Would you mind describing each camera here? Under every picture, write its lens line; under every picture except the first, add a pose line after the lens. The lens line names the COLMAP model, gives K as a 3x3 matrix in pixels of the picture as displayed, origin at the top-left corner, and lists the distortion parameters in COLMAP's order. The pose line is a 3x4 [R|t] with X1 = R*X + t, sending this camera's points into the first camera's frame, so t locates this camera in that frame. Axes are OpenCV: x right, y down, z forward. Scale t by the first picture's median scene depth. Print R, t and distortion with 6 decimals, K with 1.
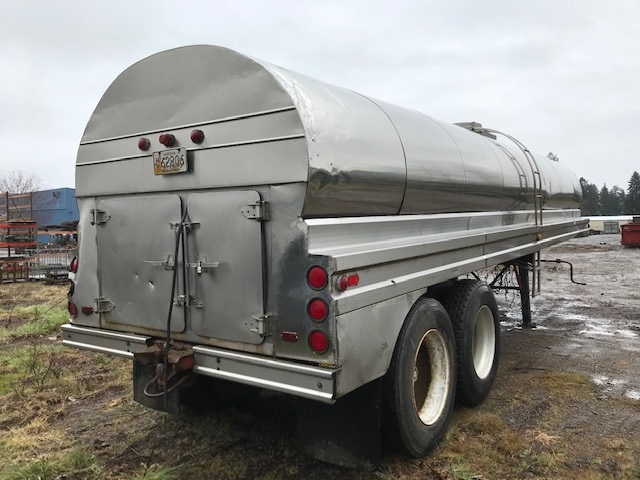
lens RADIAL K [[521.5, 0, 320.0], [0, 521.5, 240.0], [0, 0, 1]] dist [0.003435, 0.001603]
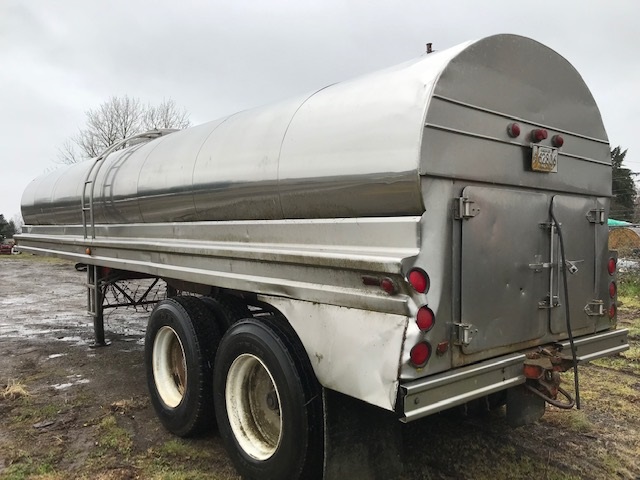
lens RADIAL K [[513.9, 0, 320.0], [0, 513.9, 240.0], [0, 0, 1]] dist [-0.000467, -0.001180]
pose [[0.289933, 0.011368, 0.956979, -1.145290], [0.027970, 0.999402, -0.020346, 0.006515], [-0.956638, 0.032666, 0.289442, 0.980588]]
